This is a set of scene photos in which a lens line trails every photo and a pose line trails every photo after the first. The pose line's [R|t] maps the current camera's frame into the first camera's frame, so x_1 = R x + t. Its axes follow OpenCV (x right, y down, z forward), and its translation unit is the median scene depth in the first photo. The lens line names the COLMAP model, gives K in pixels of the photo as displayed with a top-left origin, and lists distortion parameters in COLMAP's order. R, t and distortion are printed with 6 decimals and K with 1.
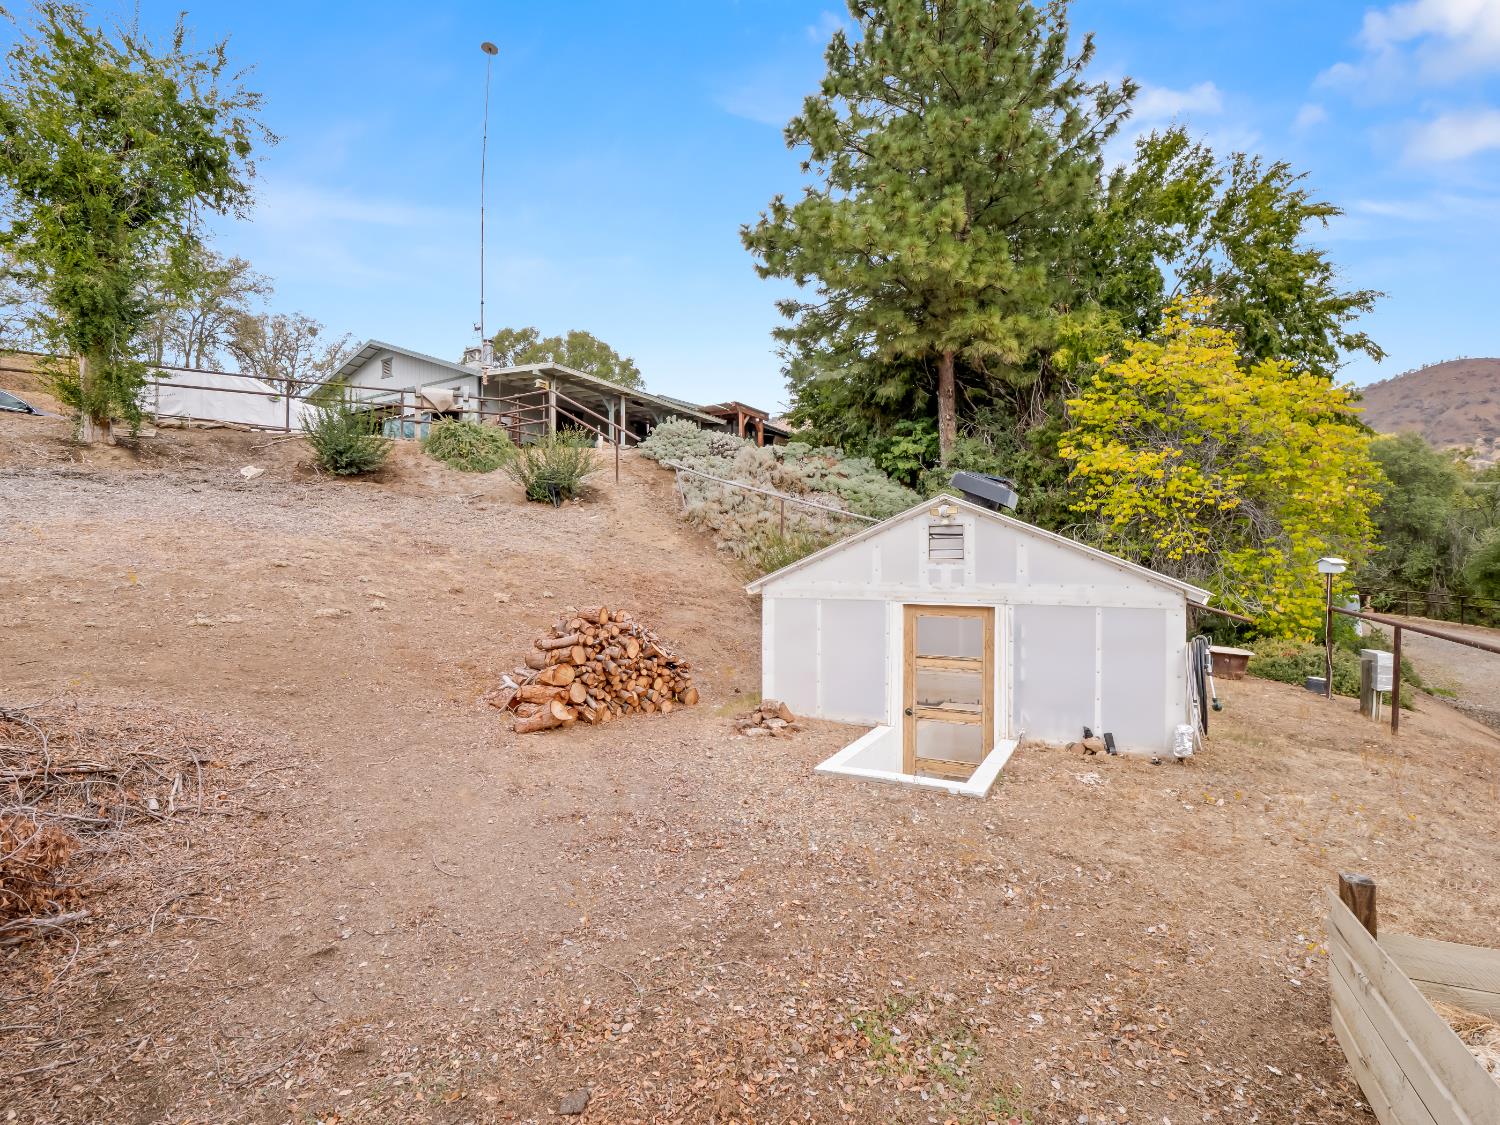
lens RADIAL K [[721.6, 0, 730.5], [0, 721.6, 575.0], [0, 0, 1]] dist [-0.008621, -0.004719]
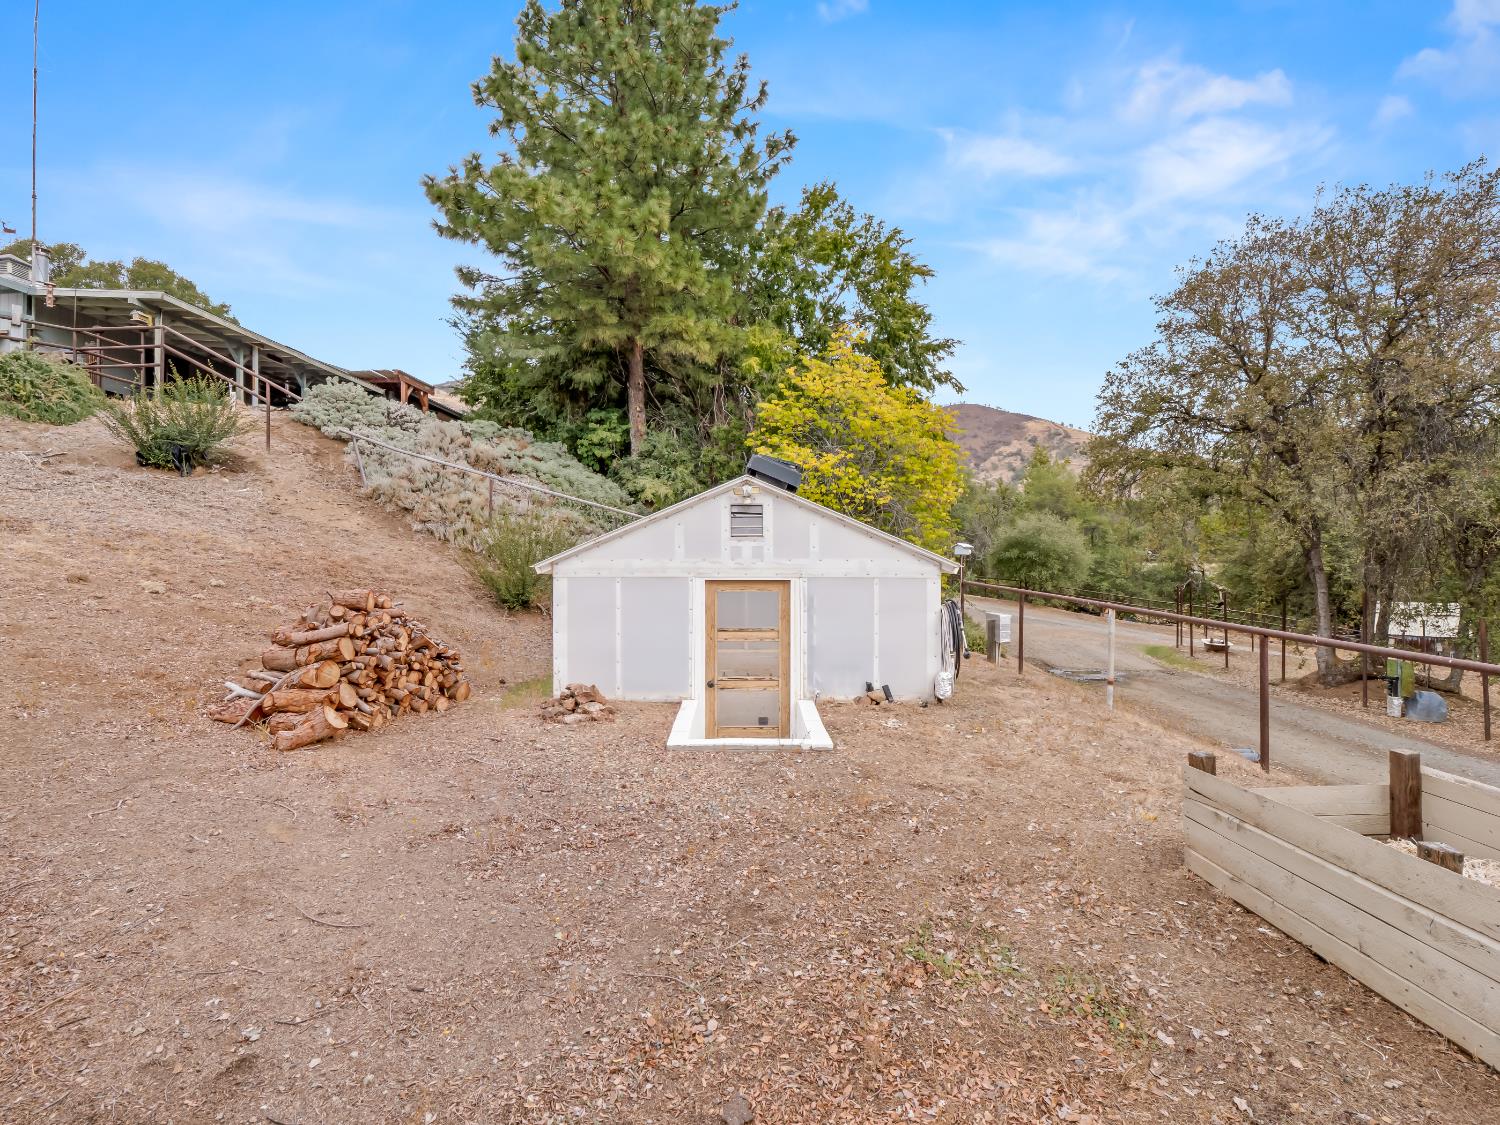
lens RADIAL K [[721.6, 0, 733.9], [0, 721.6, 561.8], [0, 0, 1]] dist [-0.008621, -0.004719]
pose [[0.881234, -0.003929, 0.472665, -0.094838], [0.006723, 0.999968, -0.004221, 0.008390], [-0.472633, 0.006898, 0.881232, 0.031751]]
